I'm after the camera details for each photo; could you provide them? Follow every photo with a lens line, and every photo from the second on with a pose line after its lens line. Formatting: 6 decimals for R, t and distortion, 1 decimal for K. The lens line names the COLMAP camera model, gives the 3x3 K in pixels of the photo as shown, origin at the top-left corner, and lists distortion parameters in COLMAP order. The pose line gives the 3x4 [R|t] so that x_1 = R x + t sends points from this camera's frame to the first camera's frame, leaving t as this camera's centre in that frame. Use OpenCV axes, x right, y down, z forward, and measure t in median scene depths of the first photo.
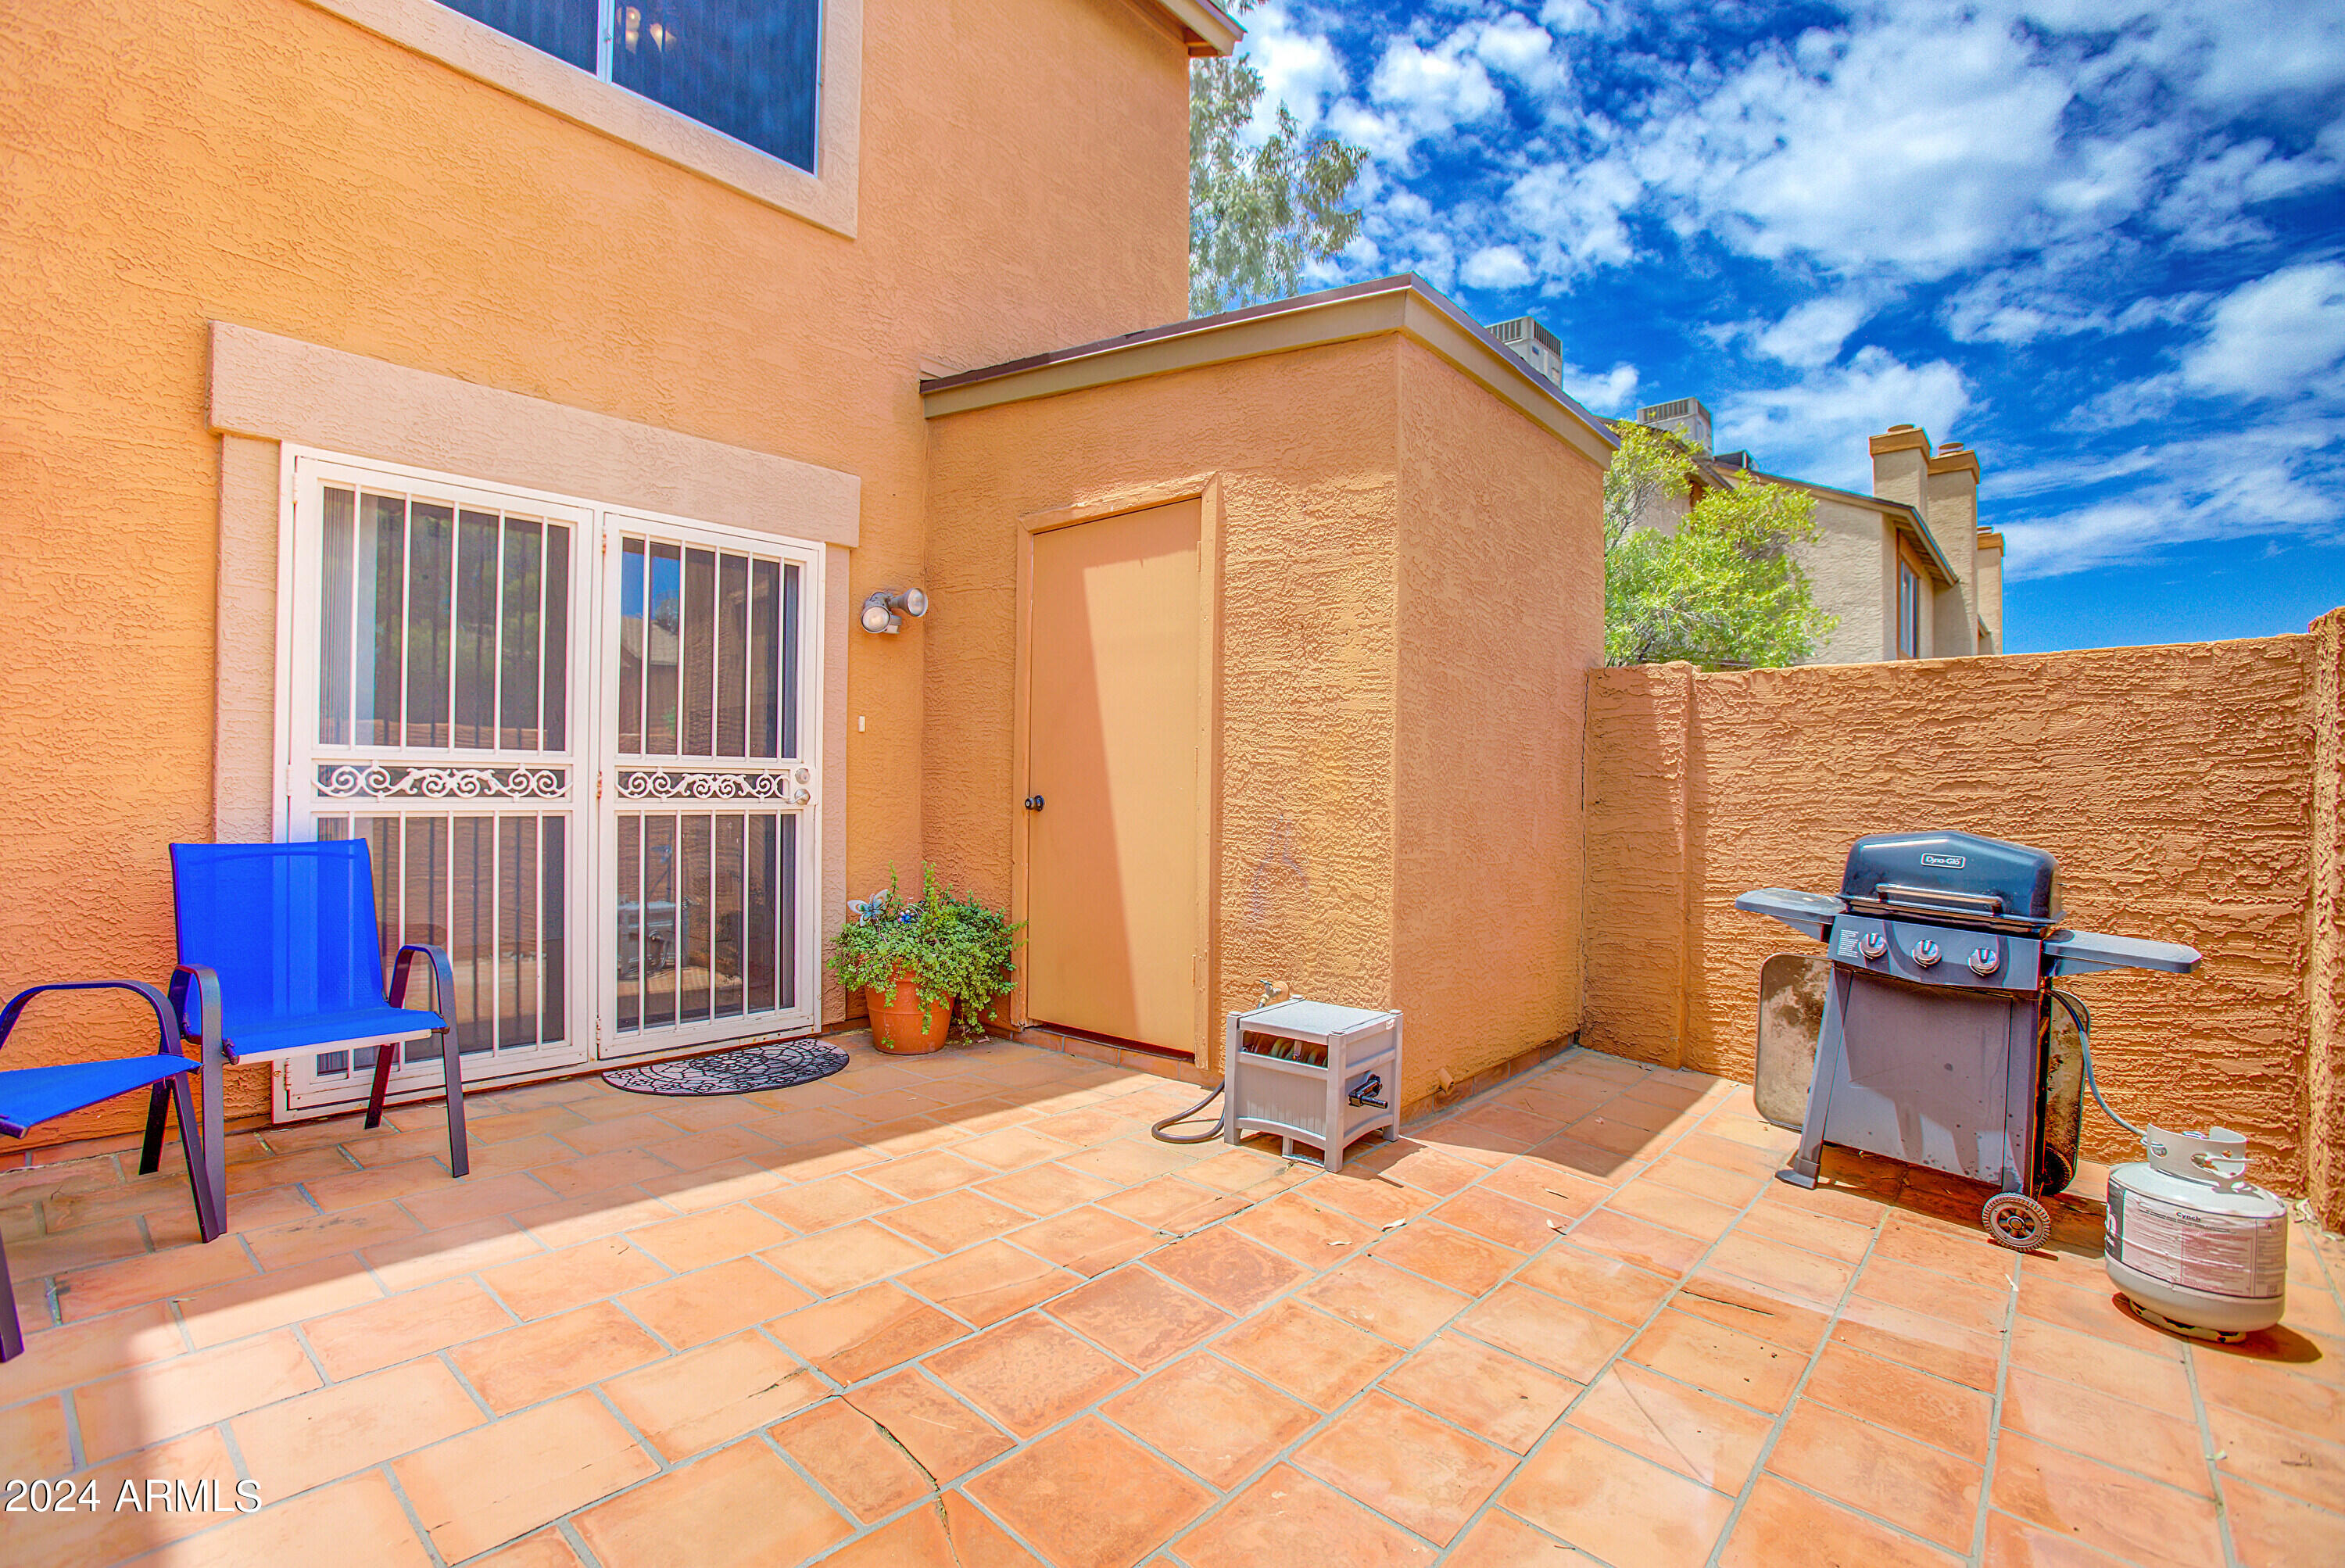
lens RADIAL K [[1084.0, 0, 1139.9], [0, 1084.0, 784.0], [0, 0, 1]] dist [-0.080866, 0.032012]
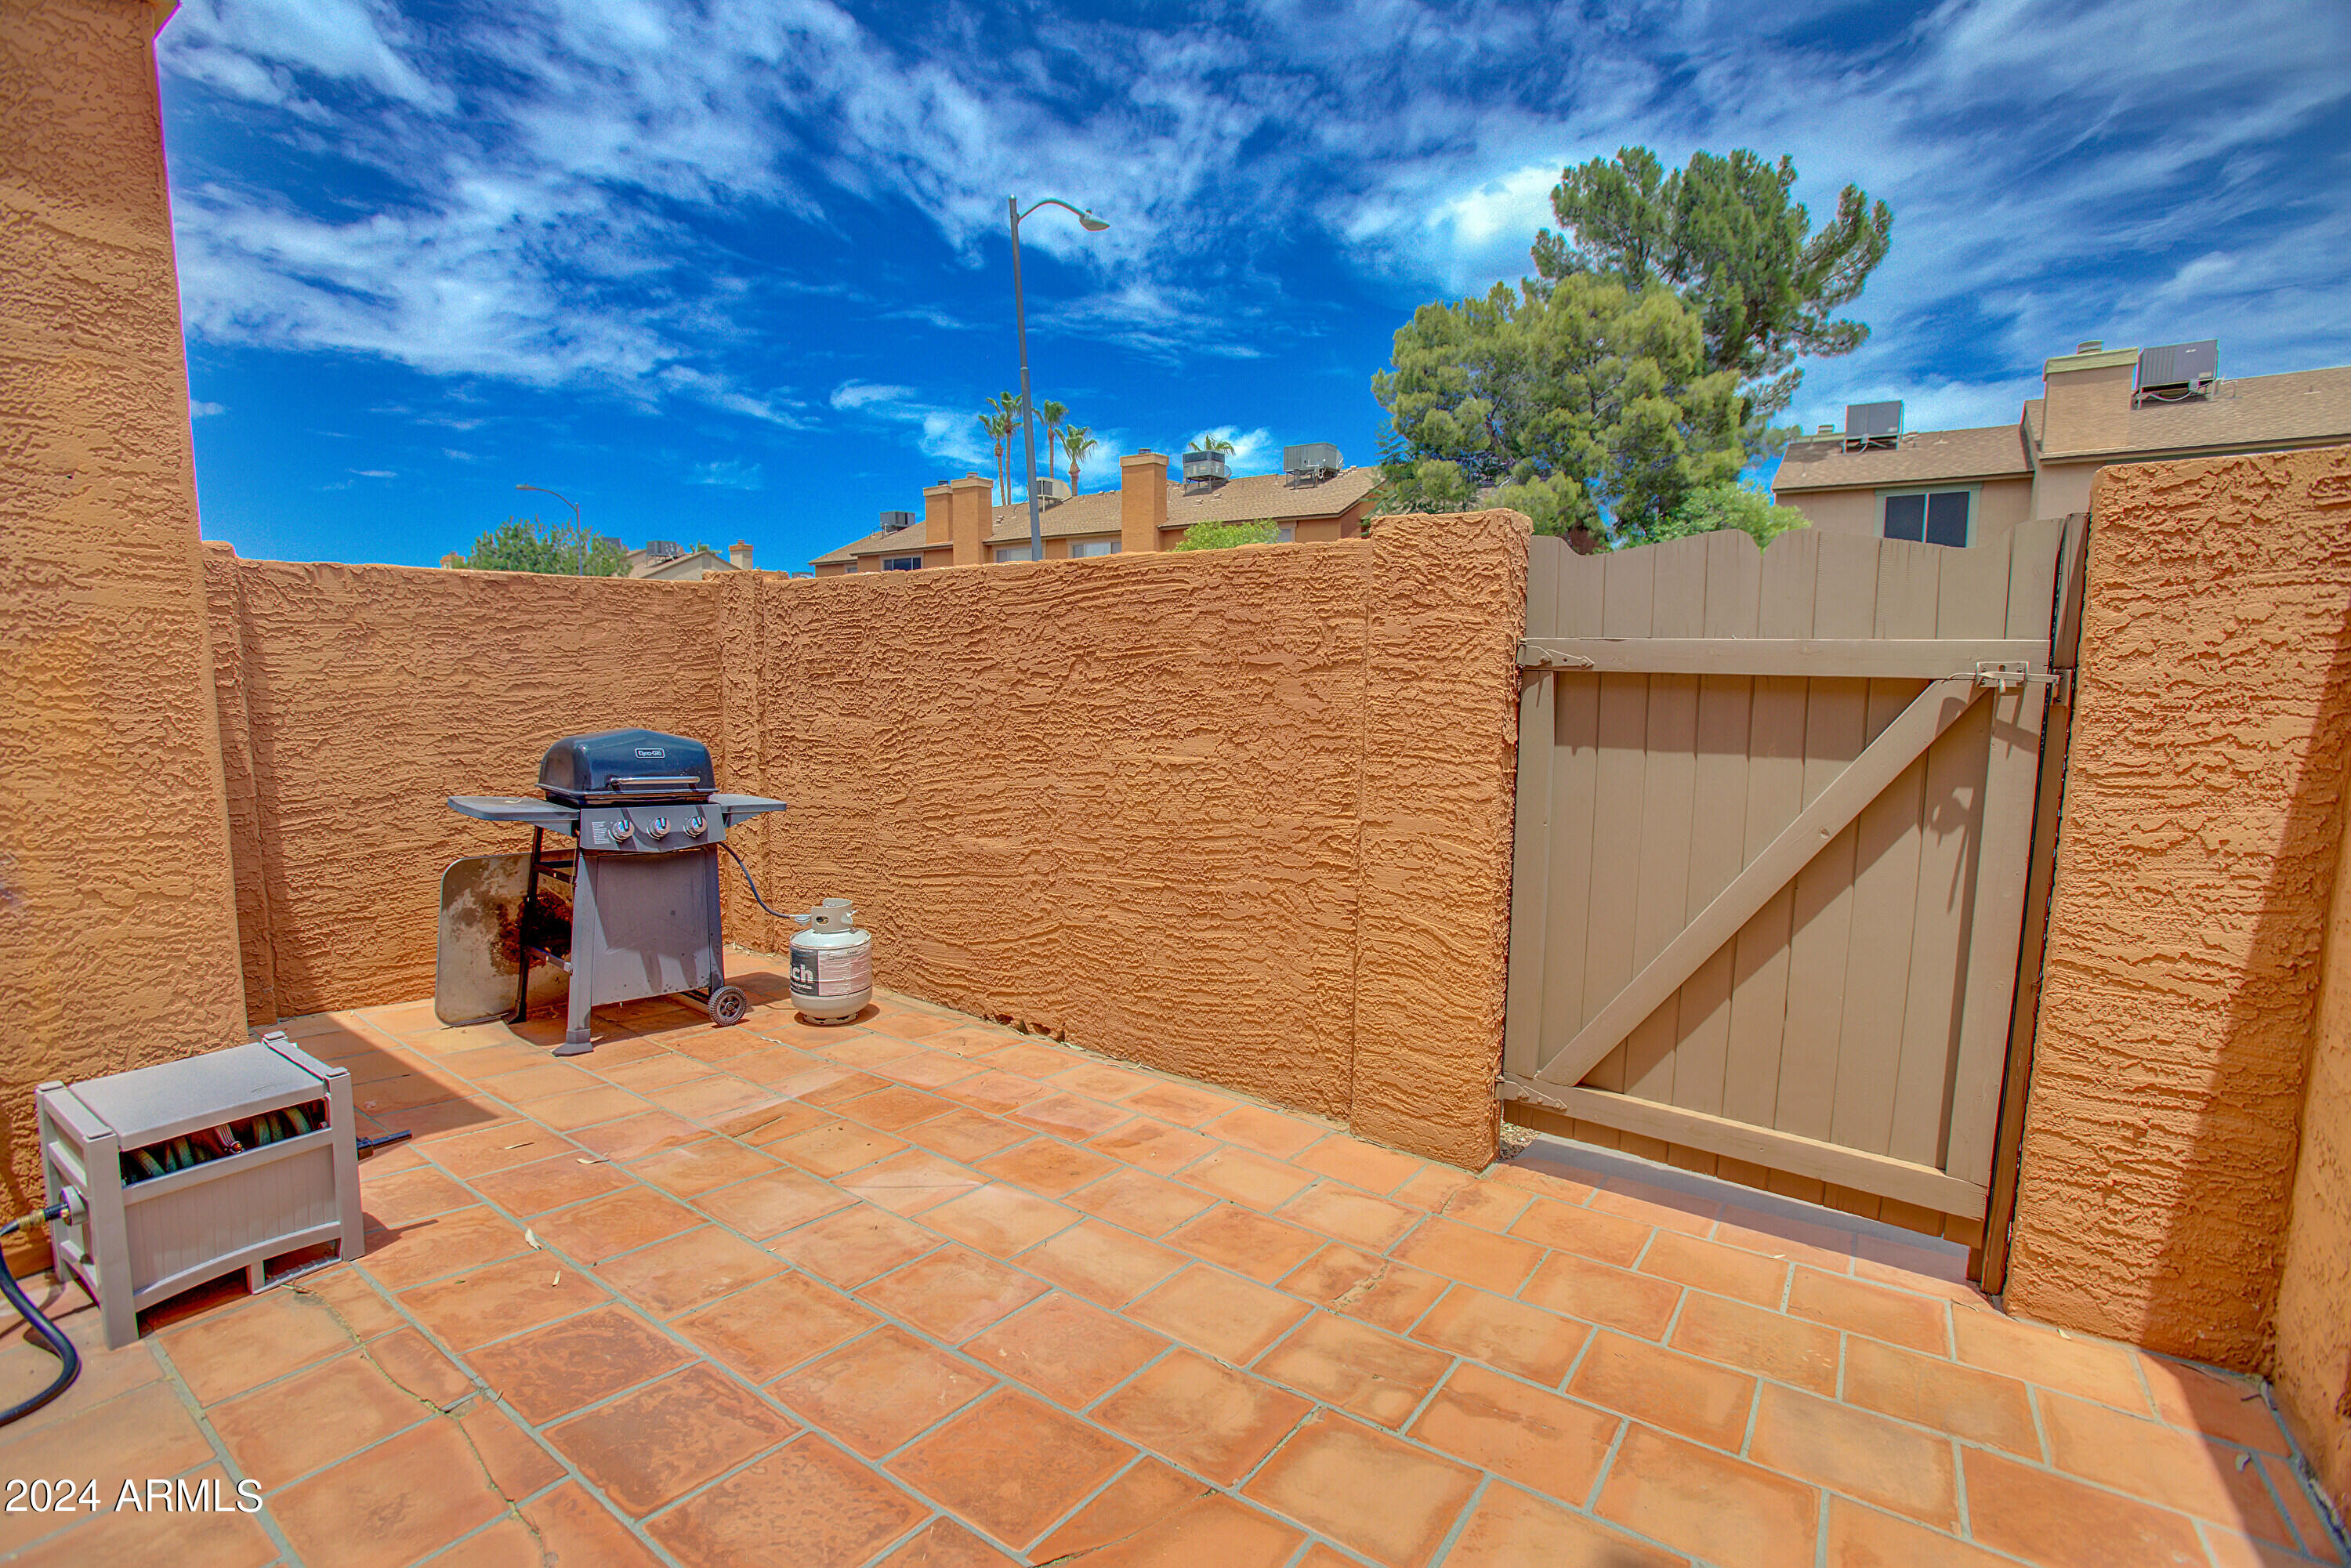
lens RADIAL K [[1086.7, 0, 1142.8], [0, 1086.7, 784.0], [0, 0, 1]] dist [-0.080866, 0.032012]
pose [[-0.107101, -0.126218, 0.986204, -0.467373], [-0.012477, 0.992002, 0.125605, -0.048530], [-0.994170, 0.001147, -0.107819, 0.468201]]
